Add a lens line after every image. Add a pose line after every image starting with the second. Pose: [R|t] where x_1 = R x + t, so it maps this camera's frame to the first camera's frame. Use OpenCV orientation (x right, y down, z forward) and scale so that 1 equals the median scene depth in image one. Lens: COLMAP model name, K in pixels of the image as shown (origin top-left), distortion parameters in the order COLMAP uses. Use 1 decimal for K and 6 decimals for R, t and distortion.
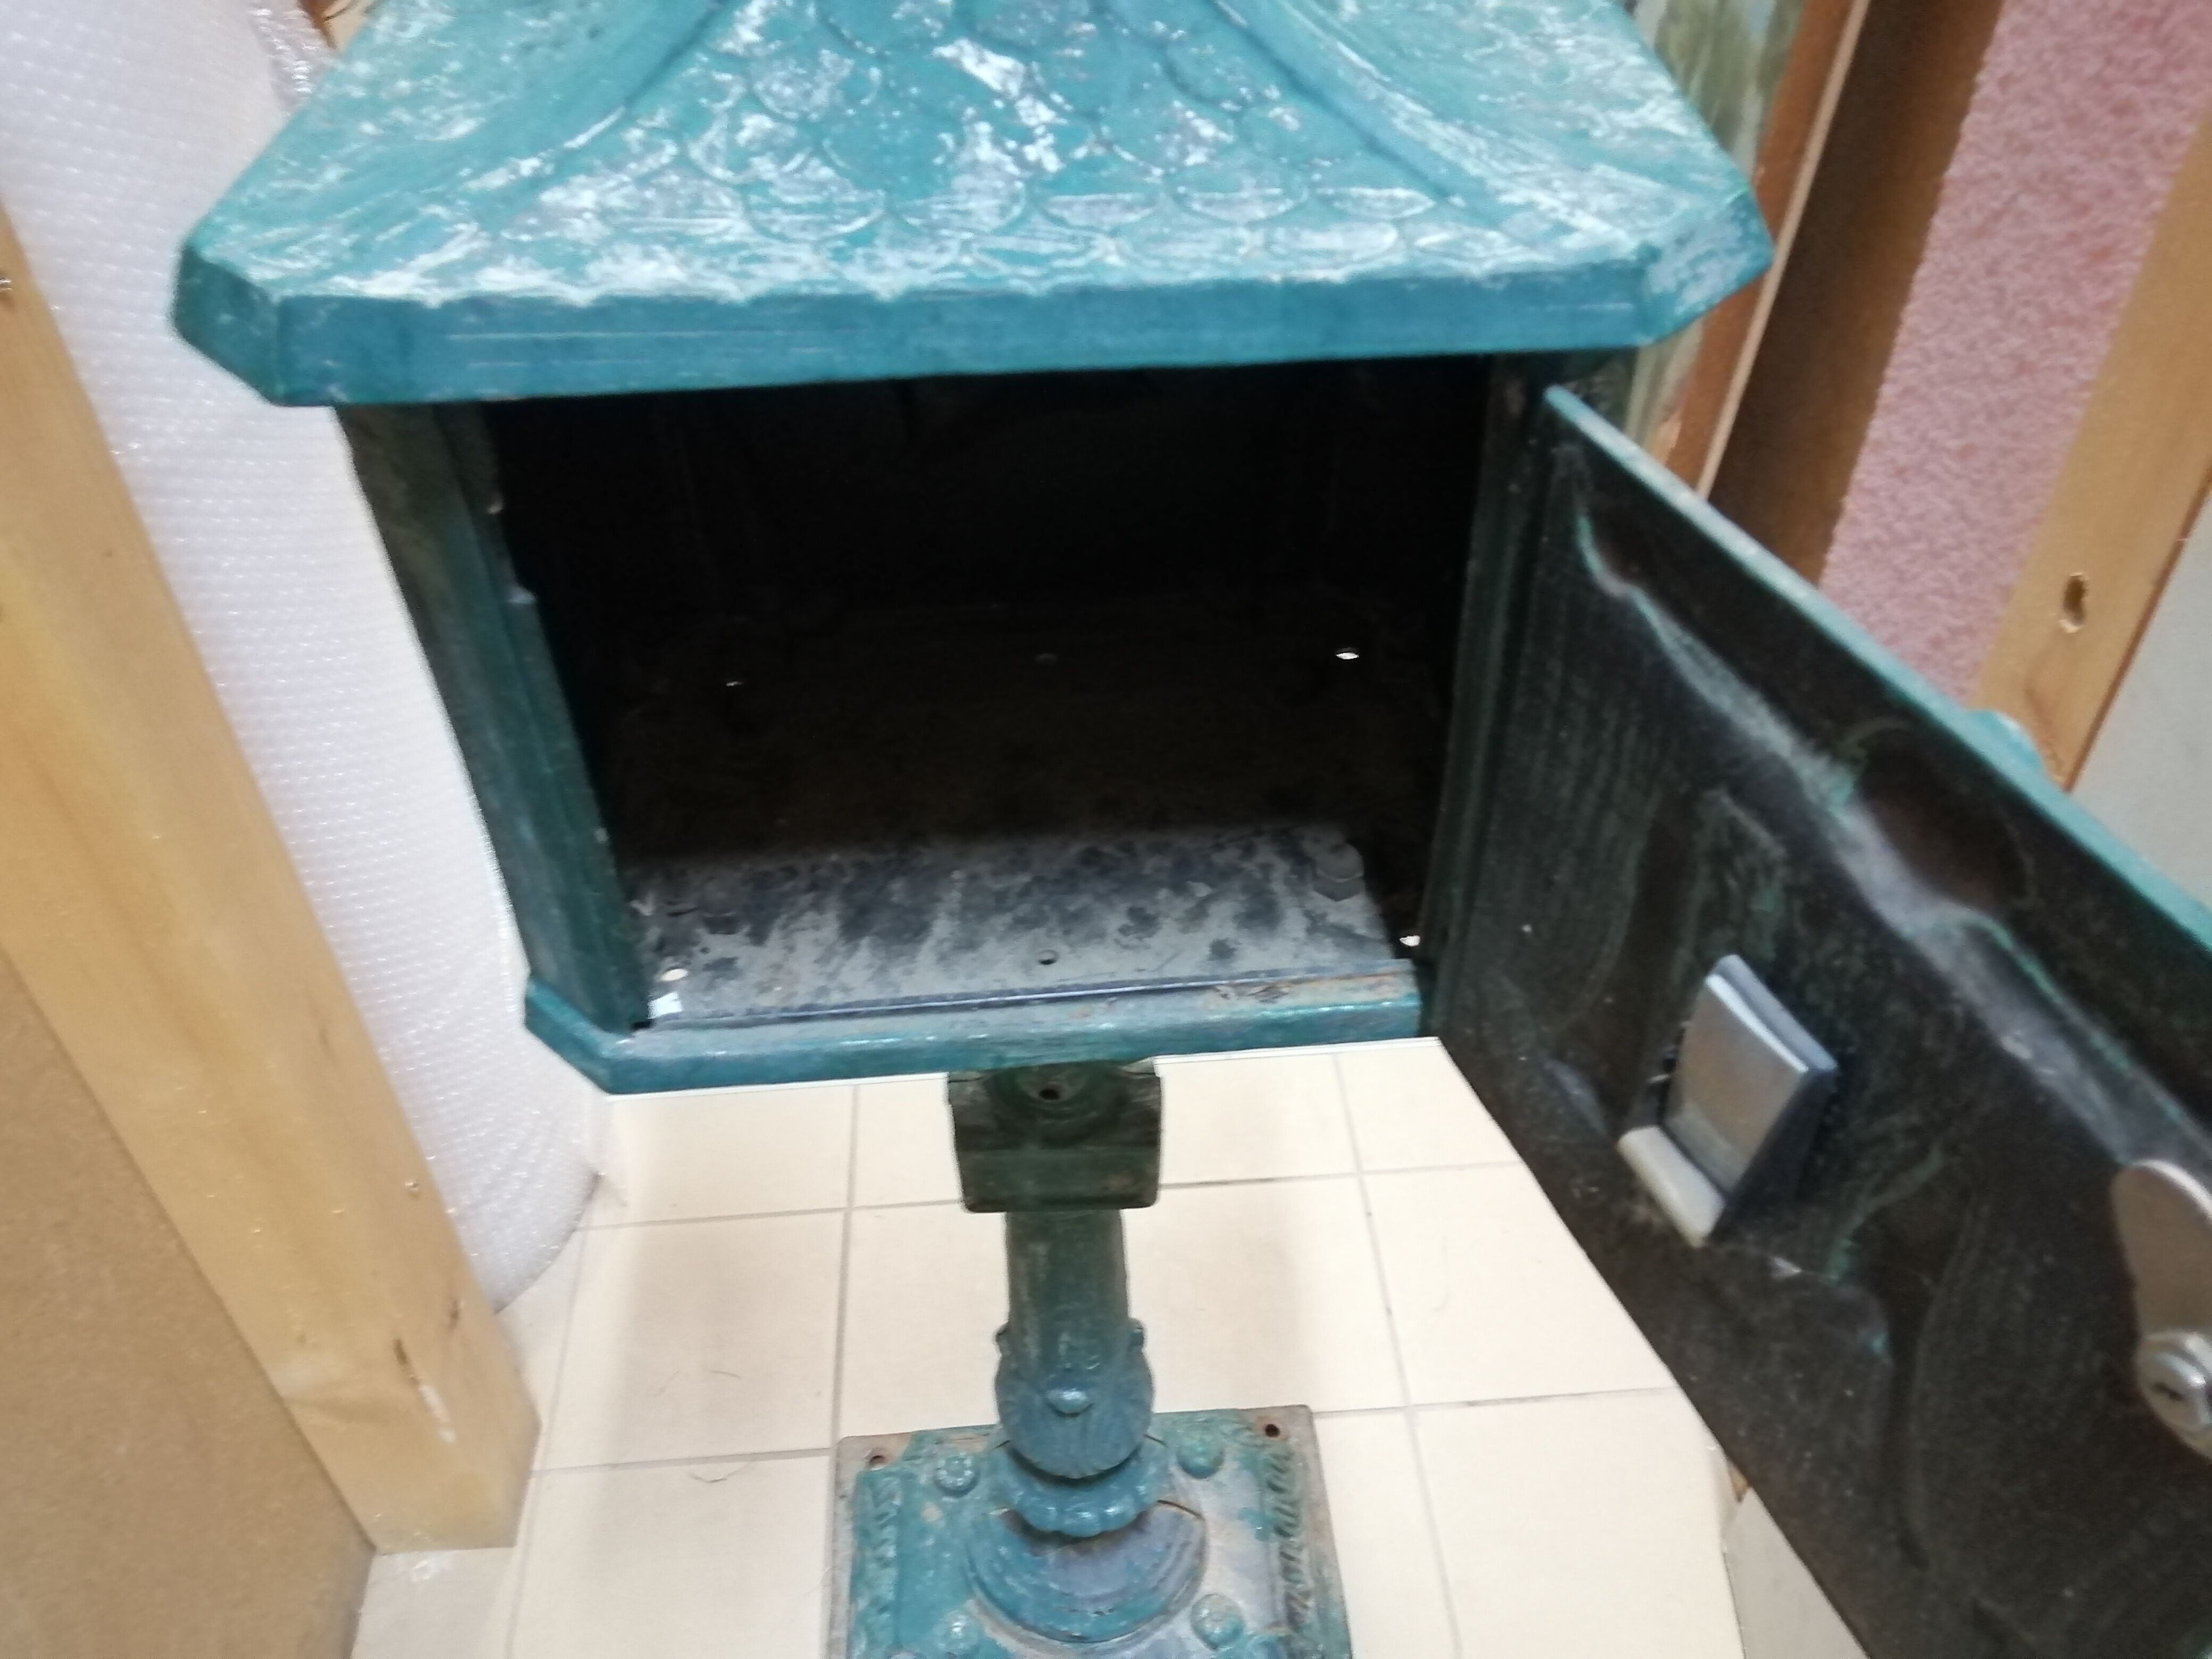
lens RADIAL K [[1763.1, 0, 1110.4], [0, 1763.1, 830.3], [0, 0, 1]] dist [0.070117, -0.145463]
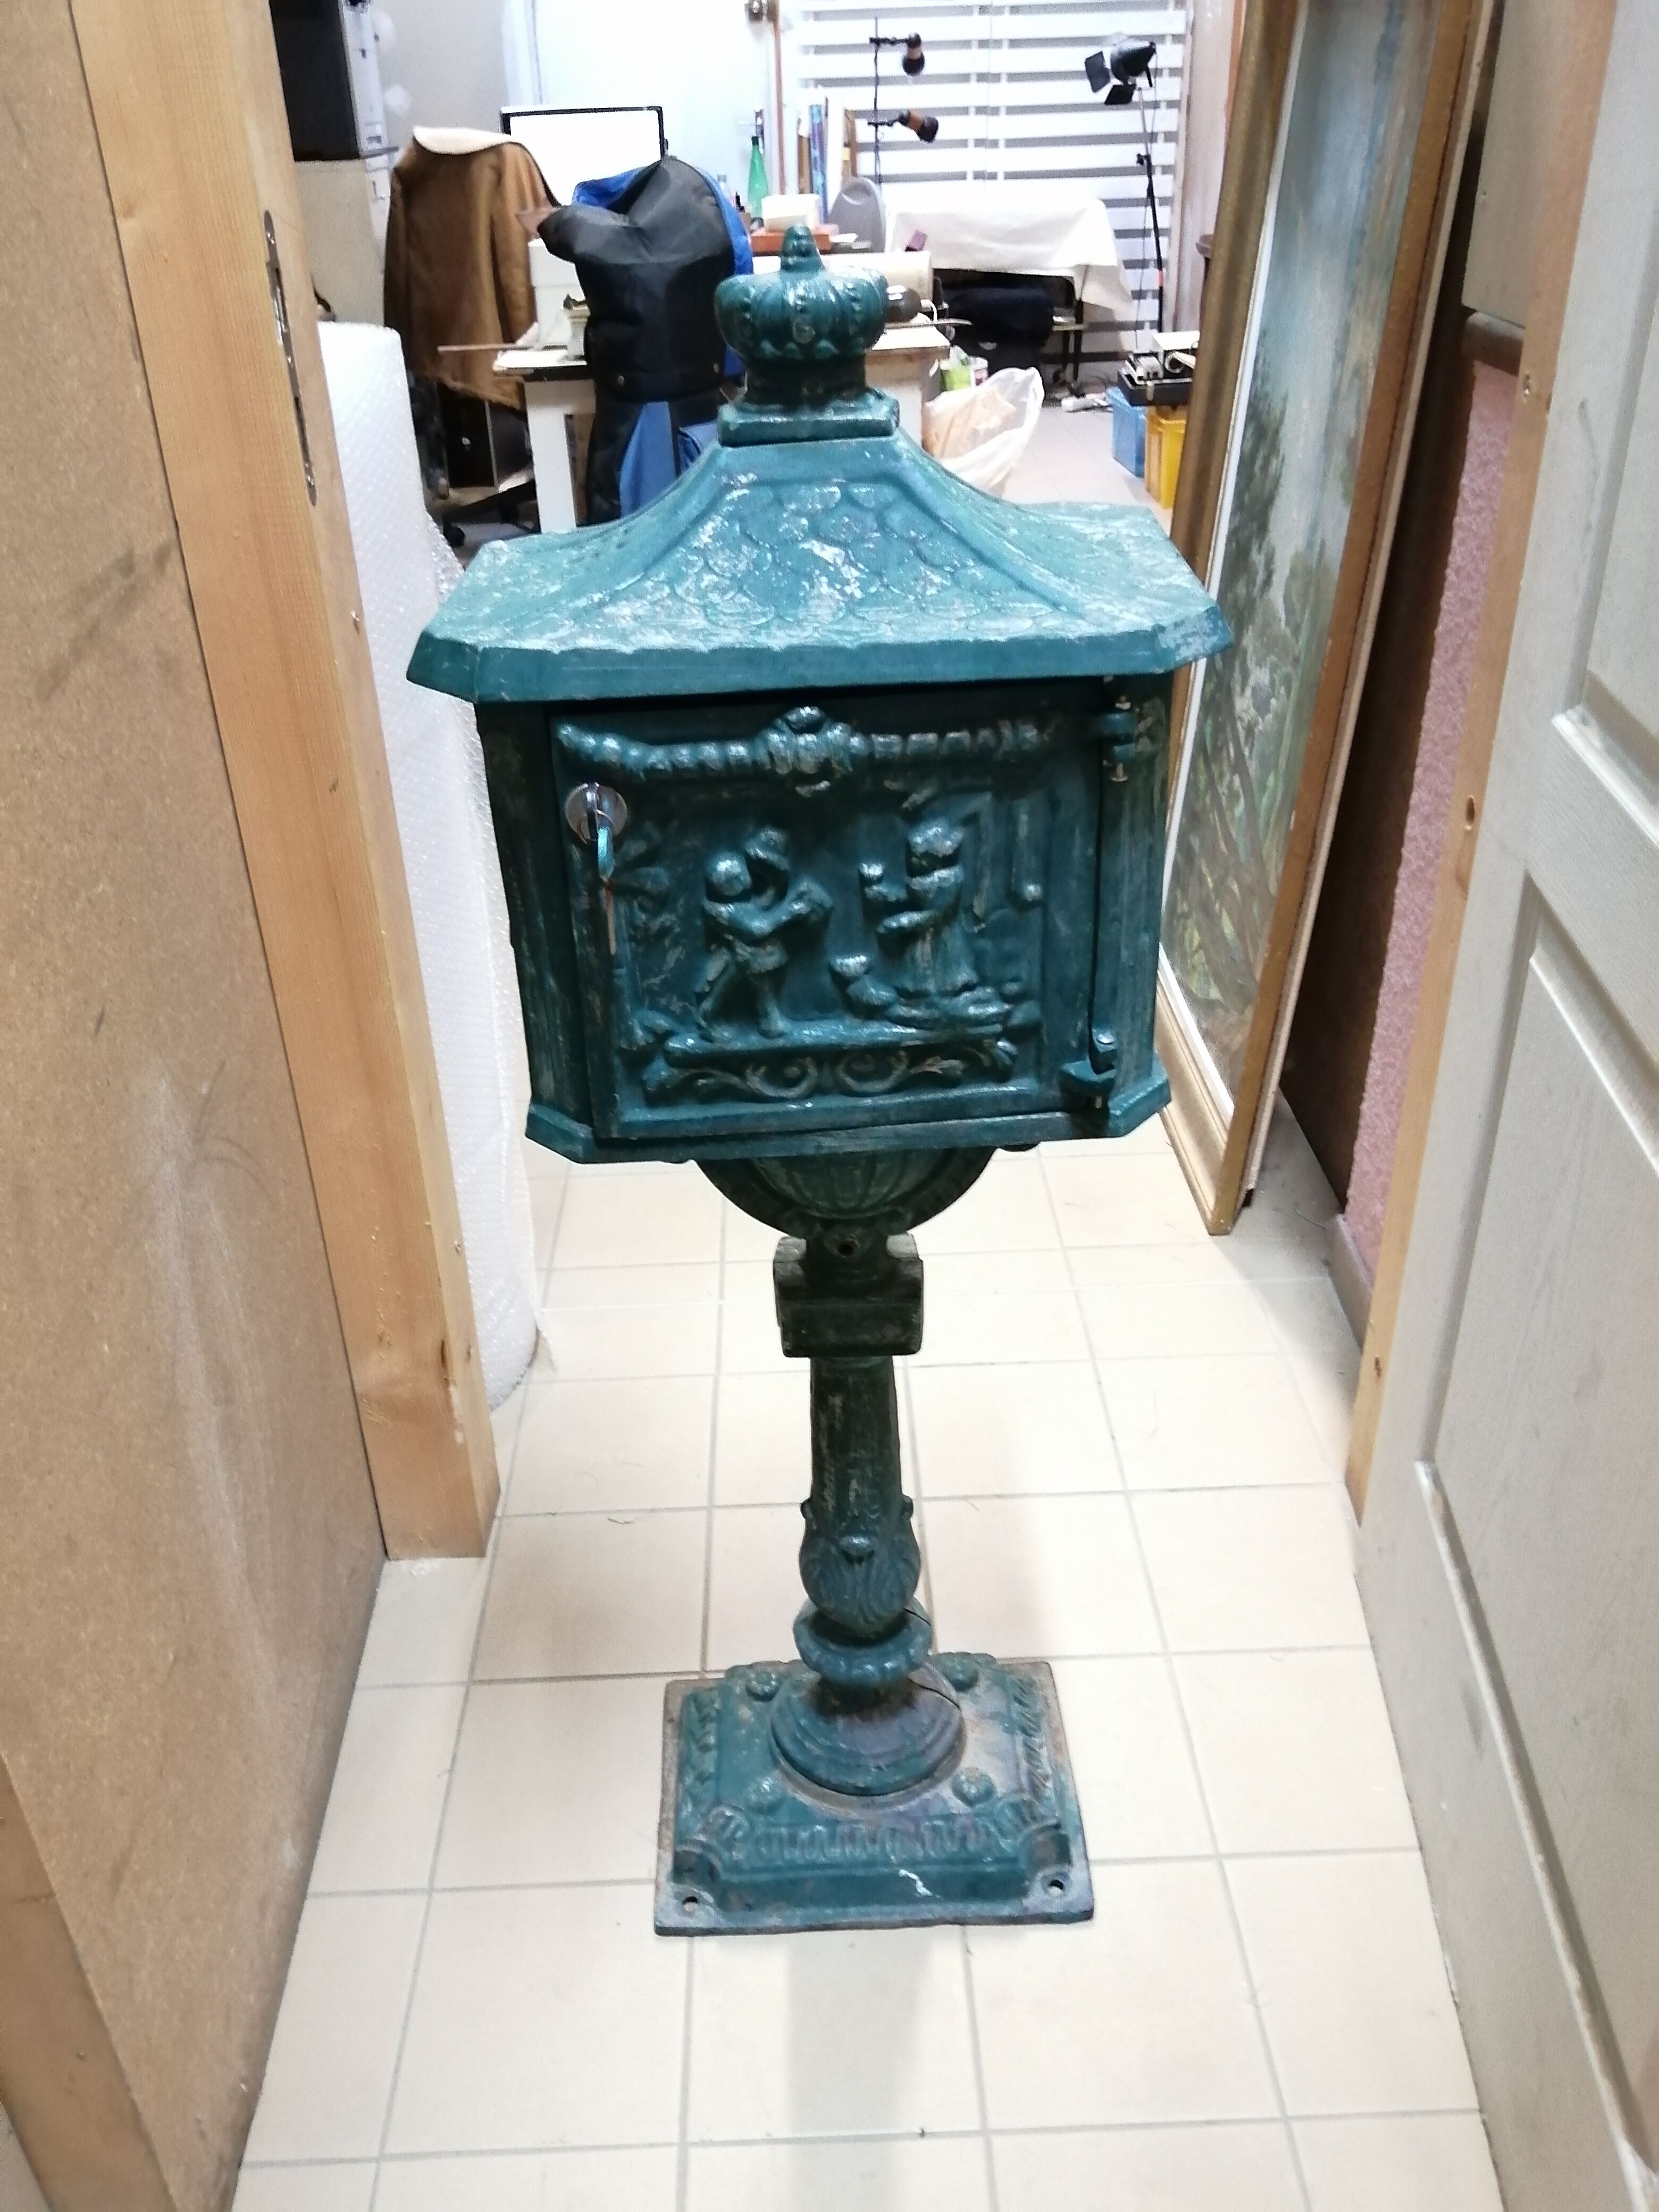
lens RADIAL K [[1766.8, 0, 829.5], [0, 1766.8, 1106.0], [0, 0, 1]] dist [0.101397, -0.245510]
pose [[0.999485, 0.000089, -0.032090, -0.001409], [-0.006905, 0.977171, -0.212344, 0.605289], [0.031339, 0.212456, 0.976668, -0.820821]]
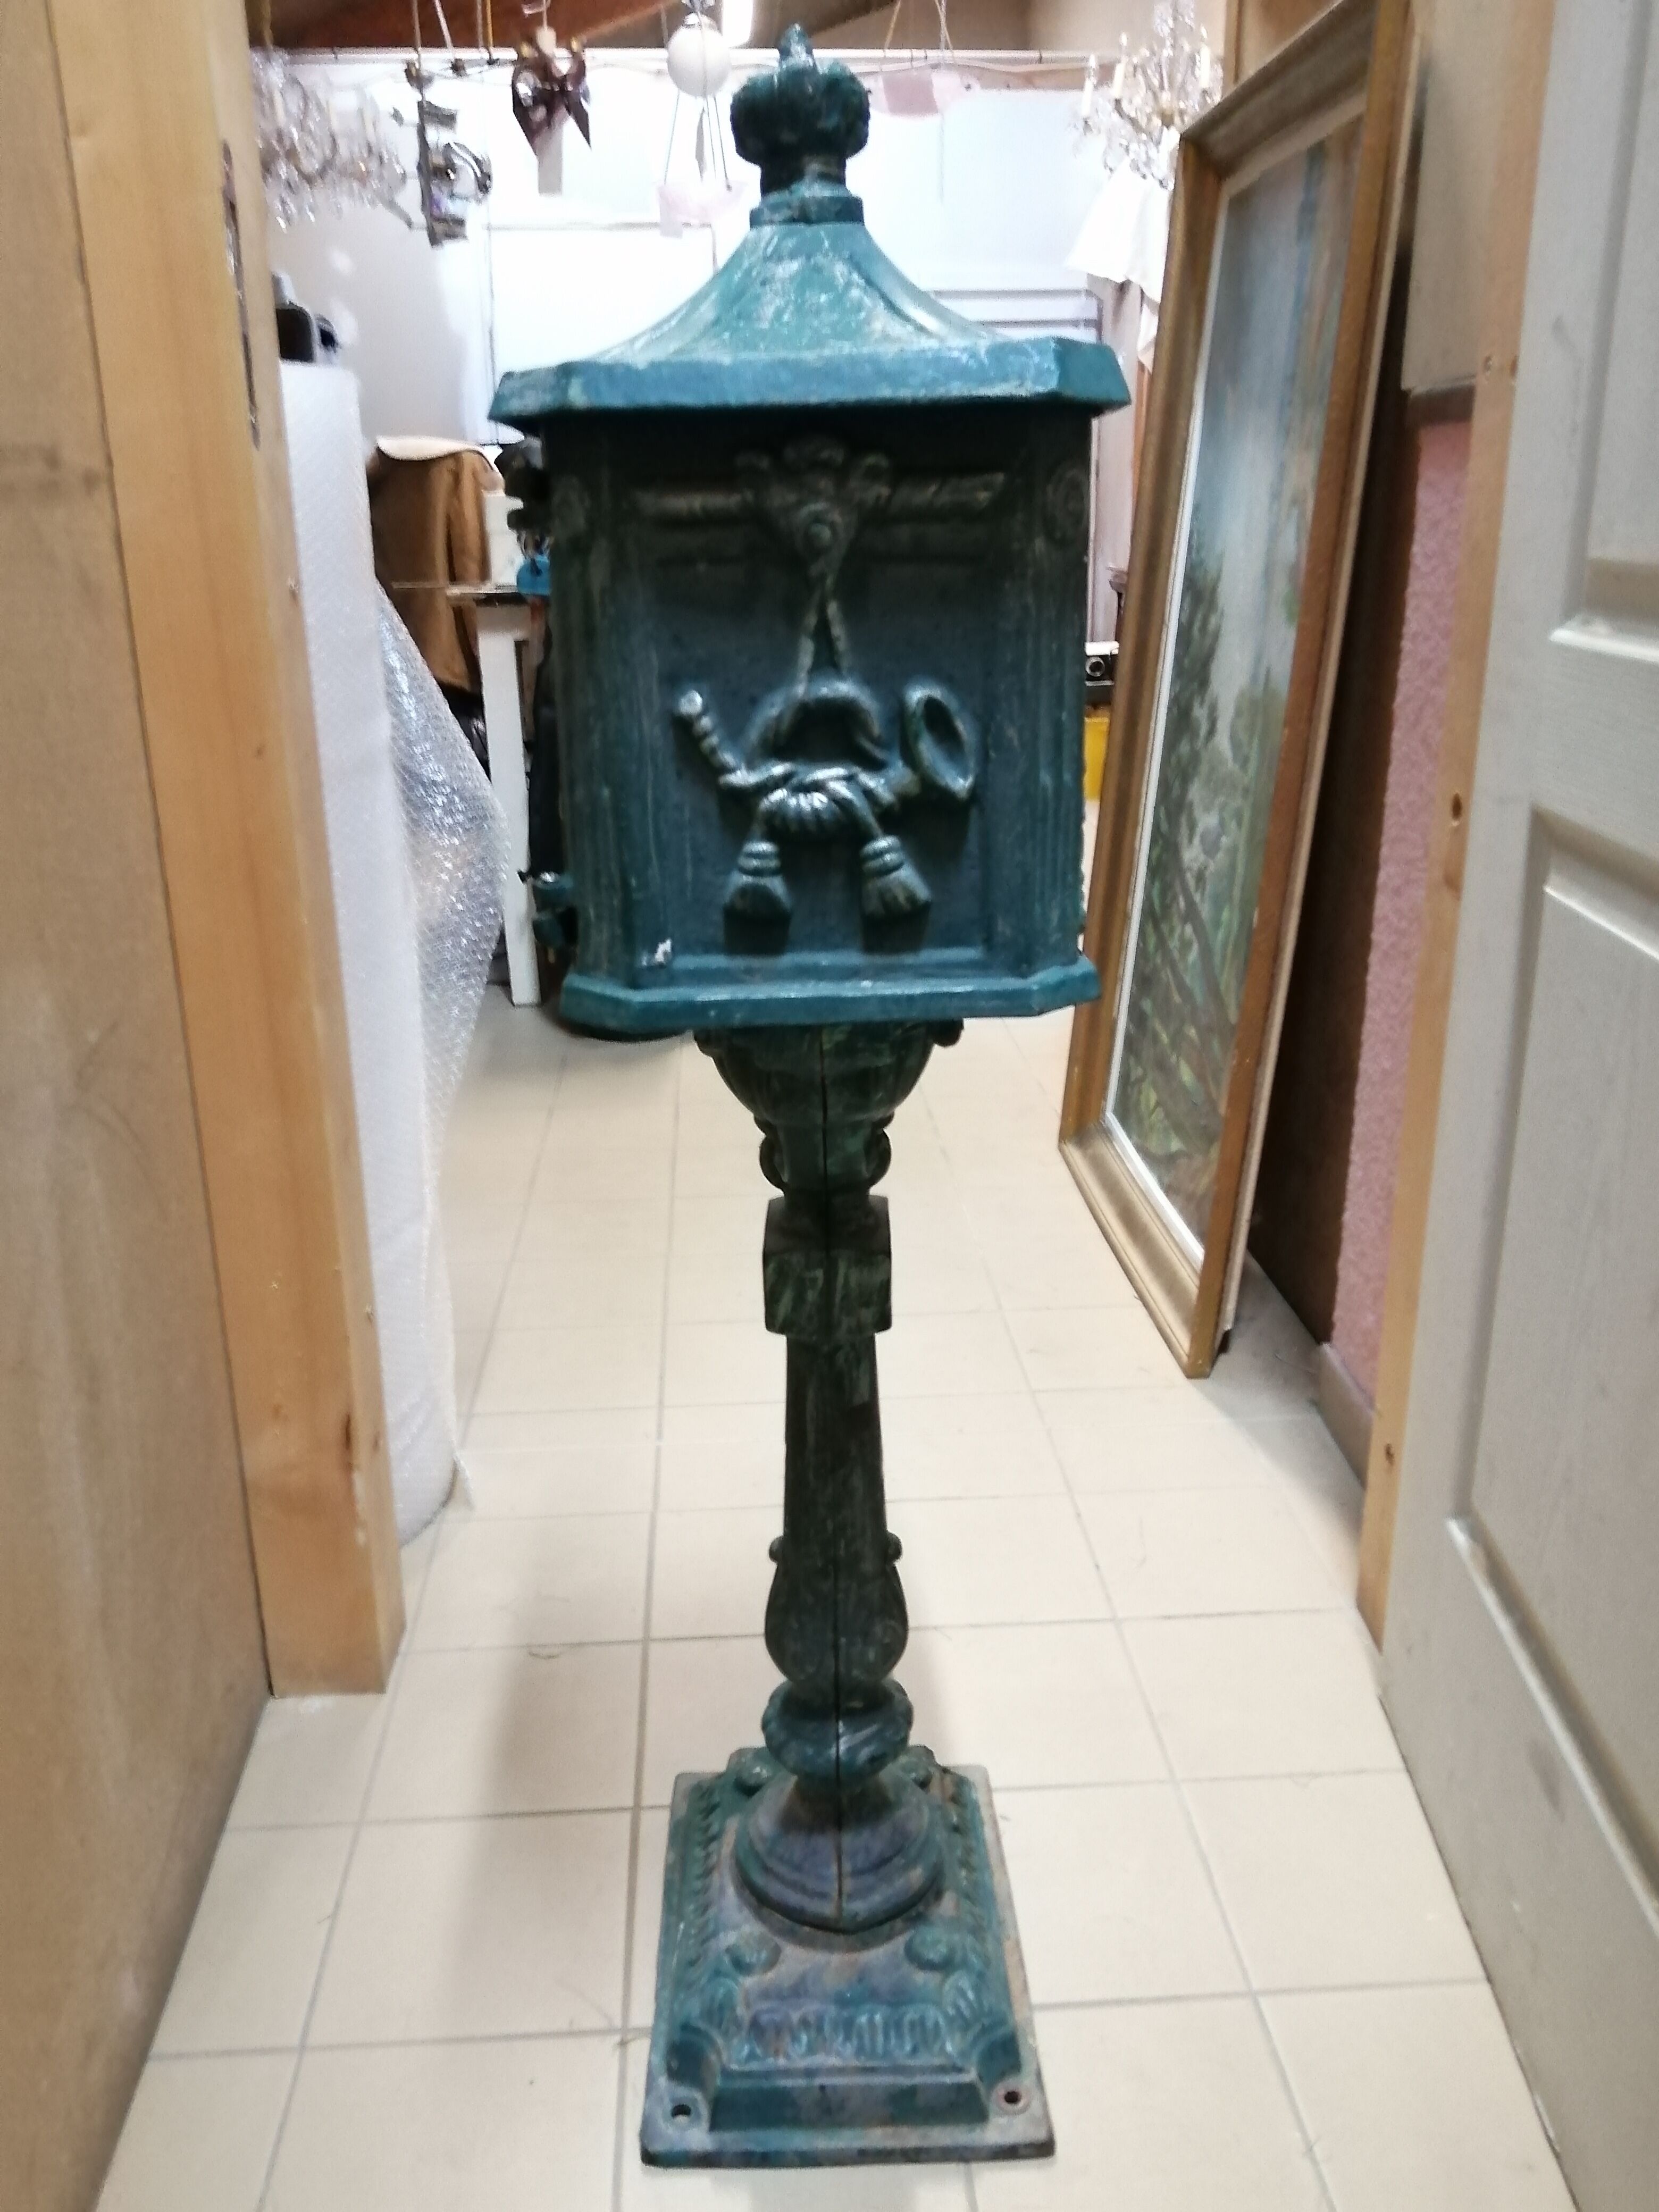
lens RADIAL K [[1763.1, 0, 826.0], [0, 1763.1, 1109.7], [0, 0, 1]] dist [0.070117, -0.145463]
pose [[0.999973, -0.003149, 0.006578, -0.060506], [0.005537, 0.914866, -0.403720, 1.089652], [-0.004747, 0.403746, 0.914859, -0.368572]]
